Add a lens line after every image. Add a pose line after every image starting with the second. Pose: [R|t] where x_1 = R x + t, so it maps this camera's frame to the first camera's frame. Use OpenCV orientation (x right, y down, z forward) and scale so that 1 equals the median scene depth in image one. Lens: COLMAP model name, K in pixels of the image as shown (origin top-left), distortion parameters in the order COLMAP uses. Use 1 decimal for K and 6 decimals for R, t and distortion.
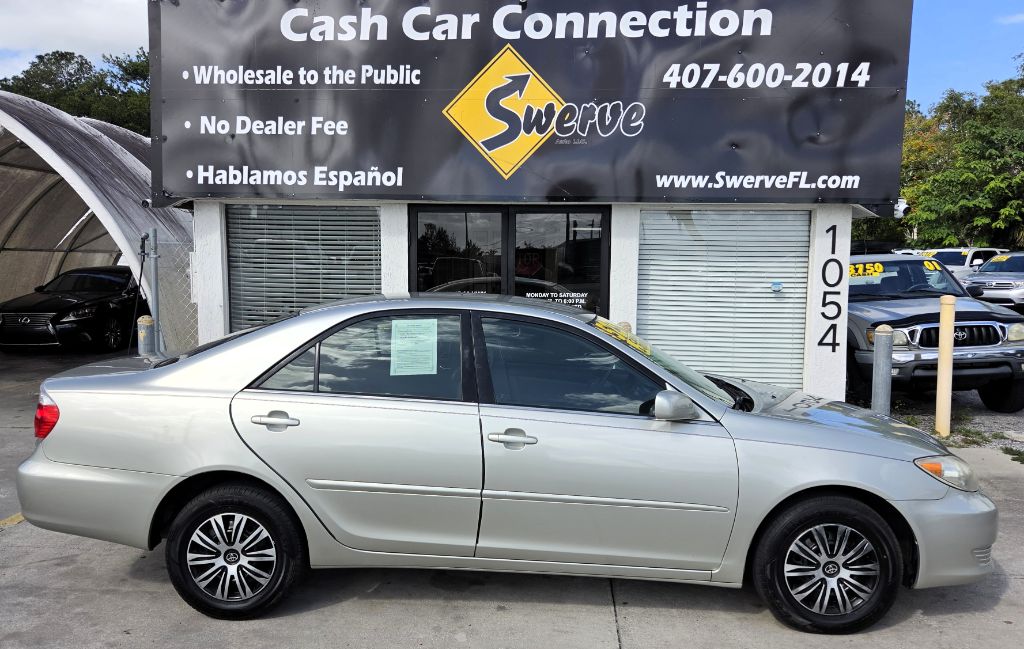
lens RADIAL K [[786.4, 0, 508.3], [0, 786.4, 323.4], [0, 0, 1]] dist [0.068589, -0.057362]
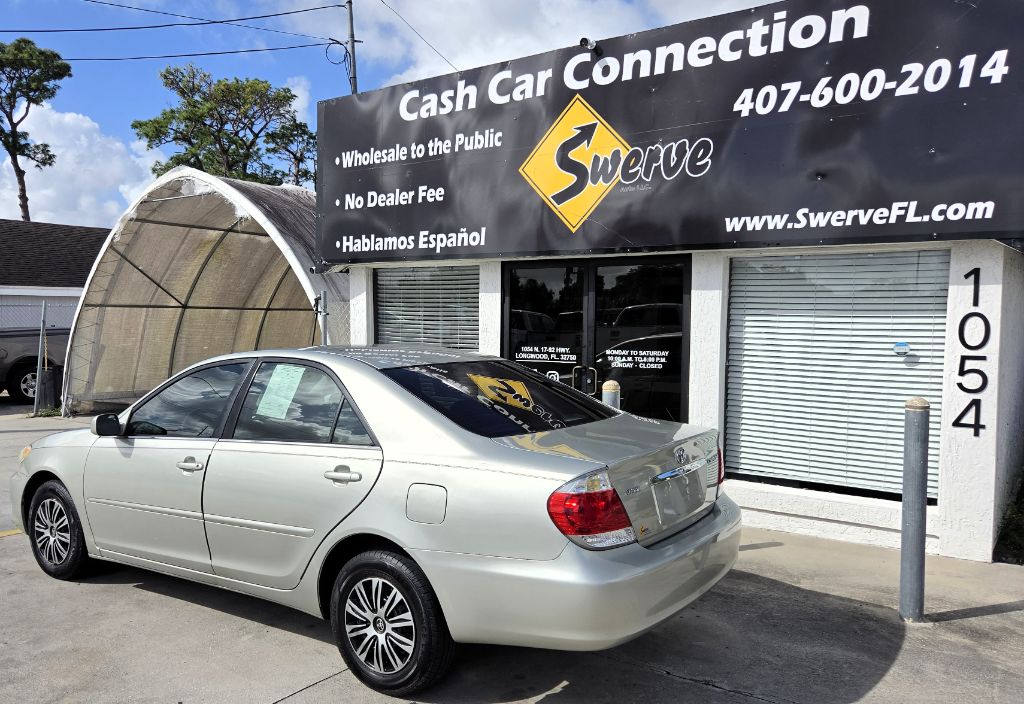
lens RADIAL K [[829.5, 0, 471.0], [0, 829.5, 373.2], [0, 0, 1]] dist [0.062349, -0.053316]
pose [[0.841132, 0.034299, -0.539742, 0.455230], [-0.043374, 0.999050, -0.004107, 0.000303], [0.539088, 0.026865, 0.841821, 0.072025]]
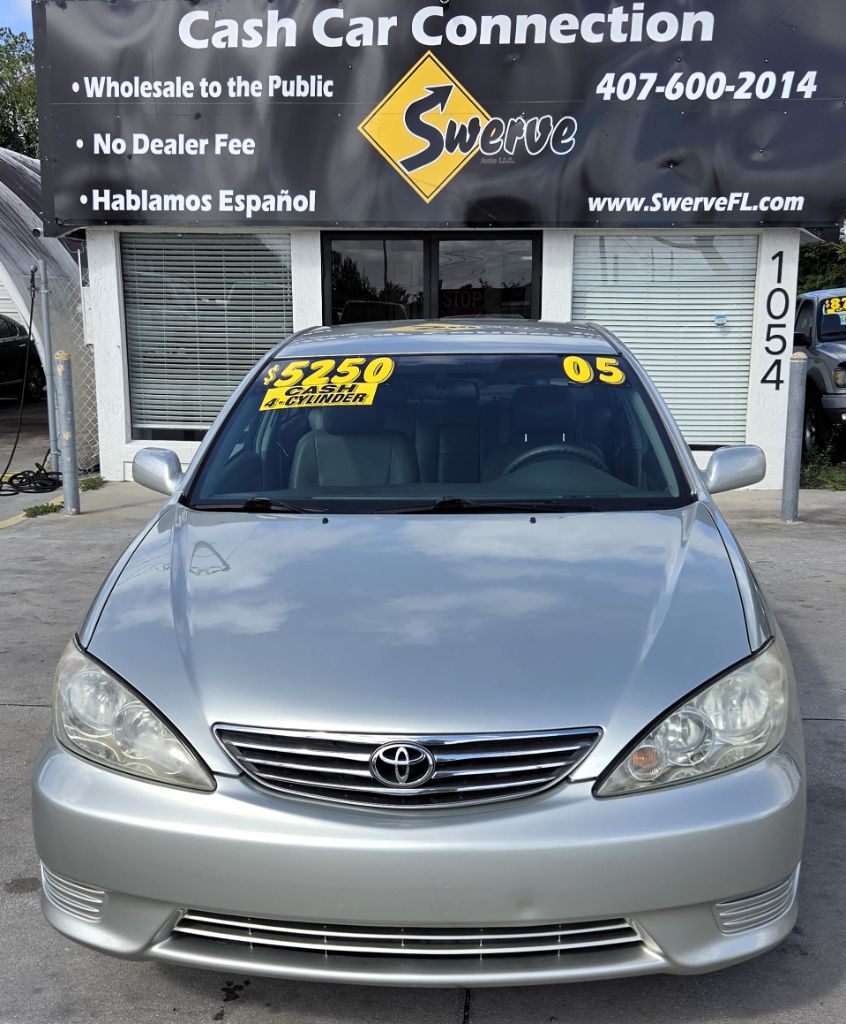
lens RADIAL K [[1259.1, 0, 428.6], [0, 1259.1, 572.4], [0, 0, 1]] dist [0.050975, 0.000000]
pose [[0.999945, -0.008897, 0.005510, -0.013564], [0.008147, 0.992273, 0.123809, 0.064280], [-0.006569, -0.123757, 0.992291, -0.532759]]
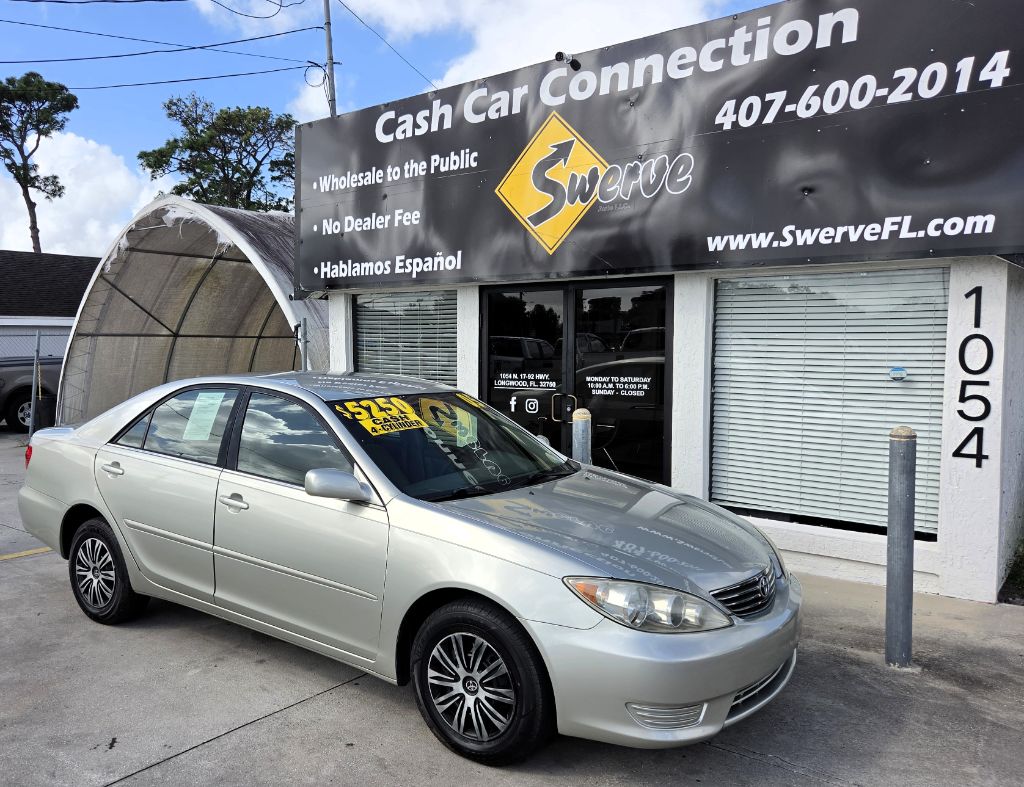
lens RADIAL K [[843.2, 0, 428.2], [0, 843.2, 401.4], [0, 0, 1]] dist [0.059399, -0.047680]
pose [[0.805652, 0.032033, -0.591523, 0.484438], [-0.040026, 0.999199, -0.000406, -0.002600], [0.591036, 0.024004, 0.806288, 0.108542]]
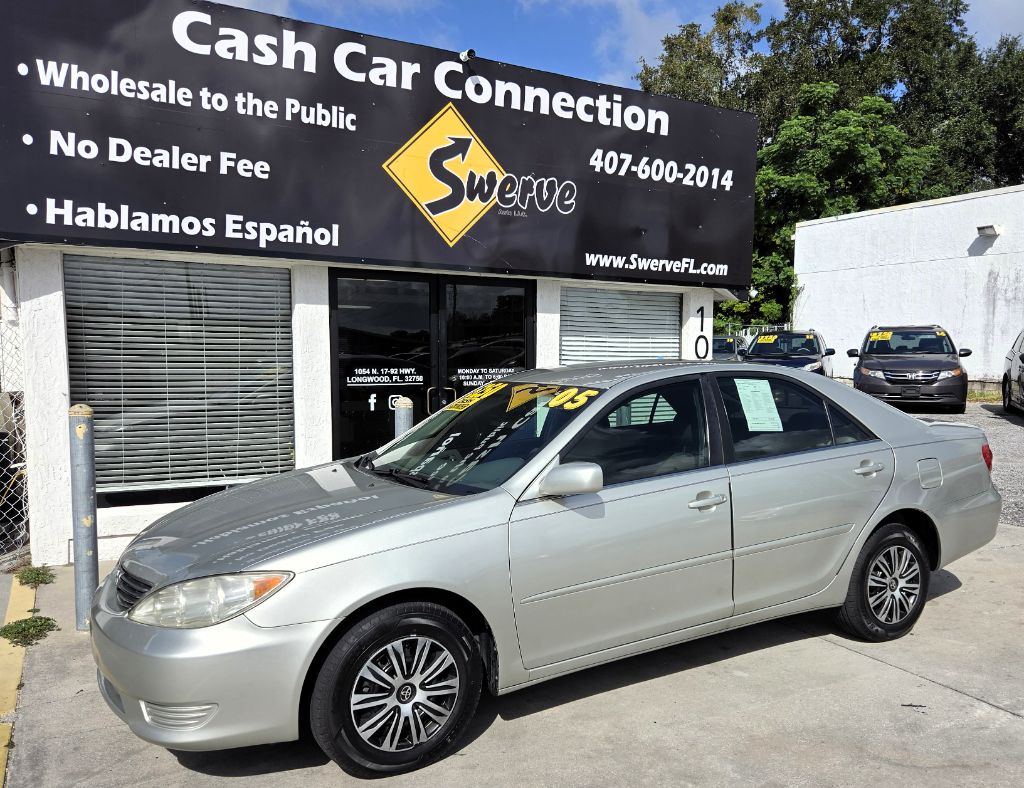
lens RADIAL K [[843.2, 0, 591.2], [0, 843.2, 412.6], [0, 0, 1]] dist [0.059399, -0.047680]
pose [[0.813682, -0.046058, 0.579482, -0.461952], [0.048076, 0.998773, 0.011879, 0.009416], [-0.579318, 0.018193, 0.814898, 0.090294]]
